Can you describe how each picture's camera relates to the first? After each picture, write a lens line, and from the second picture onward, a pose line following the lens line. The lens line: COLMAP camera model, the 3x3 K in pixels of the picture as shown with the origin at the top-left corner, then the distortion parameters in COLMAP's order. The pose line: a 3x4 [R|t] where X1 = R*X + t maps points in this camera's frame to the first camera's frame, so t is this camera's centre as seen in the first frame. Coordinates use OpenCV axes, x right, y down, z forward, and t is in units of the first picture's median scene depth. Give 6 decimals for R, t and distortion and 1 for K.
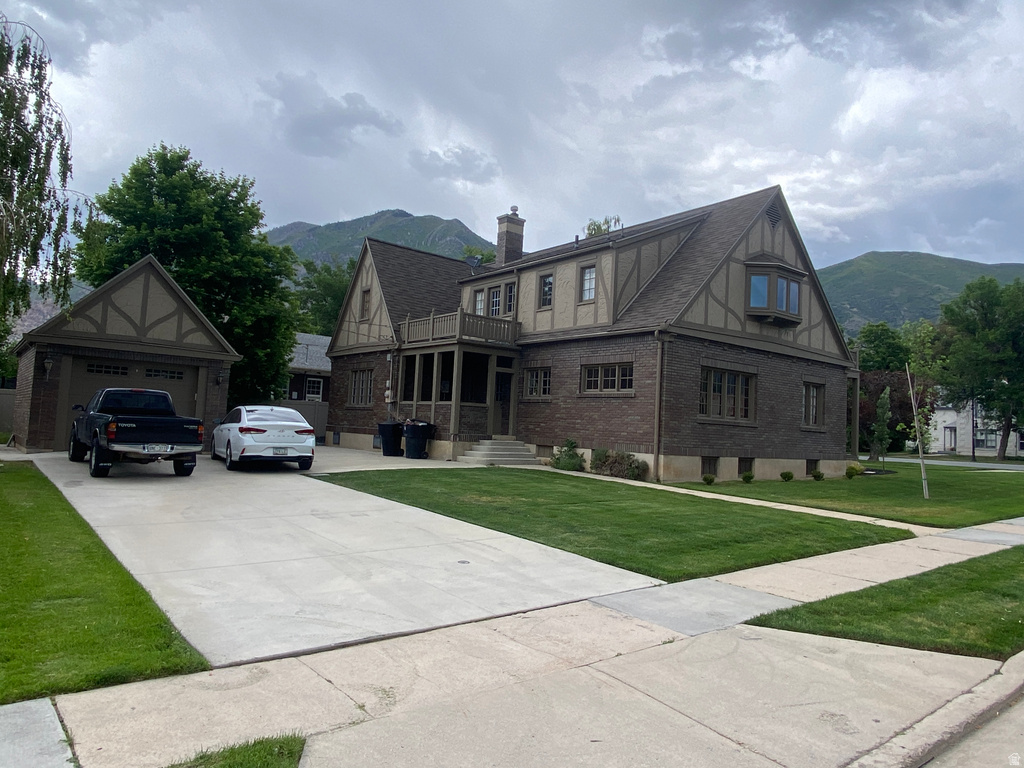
lens RADIAL K [[690.1, 0, 512.0], [0, 690.1, 384.0], [0, 0, 1]] dist [0.001131, 0.000168]
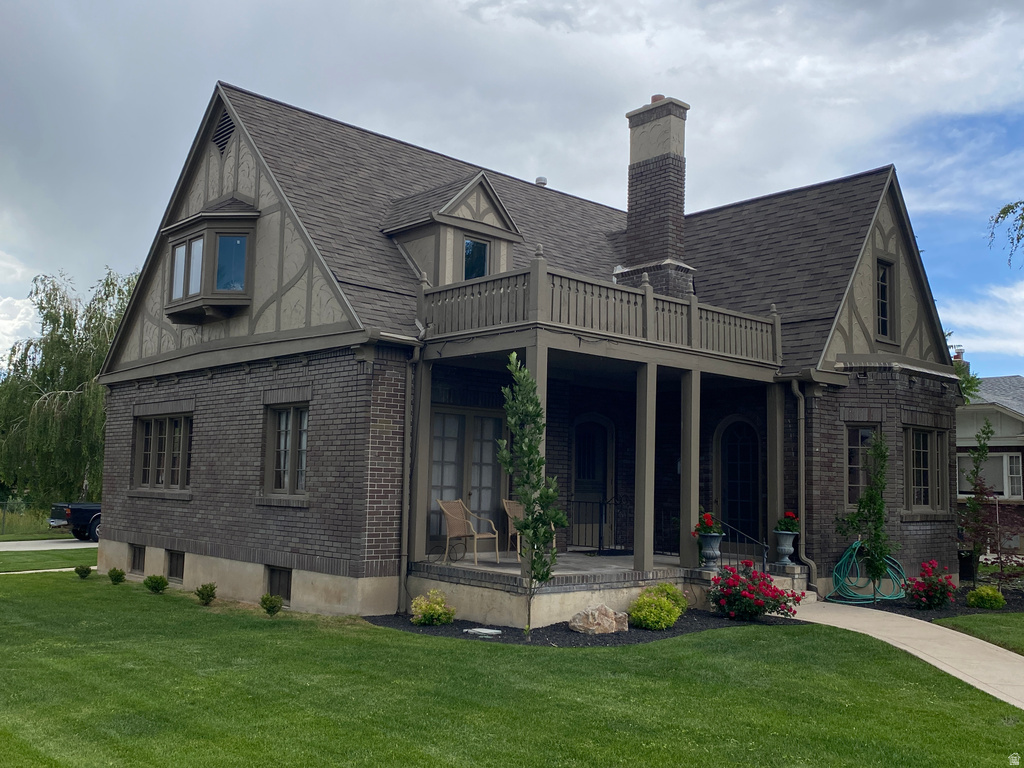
lens RADIAL K [[956.0, 0, 515.1], [0, 956.0, 383.9], [0, 0, 1]] dist [0.229667, -0.474451]
pose [[0.047475, -0.153325, -0.987035, 1.149763], [0.039498, 0.987664, -0.151523, 0.096930], [0.998091, -0.031792, 0.052945, 1.171700]]
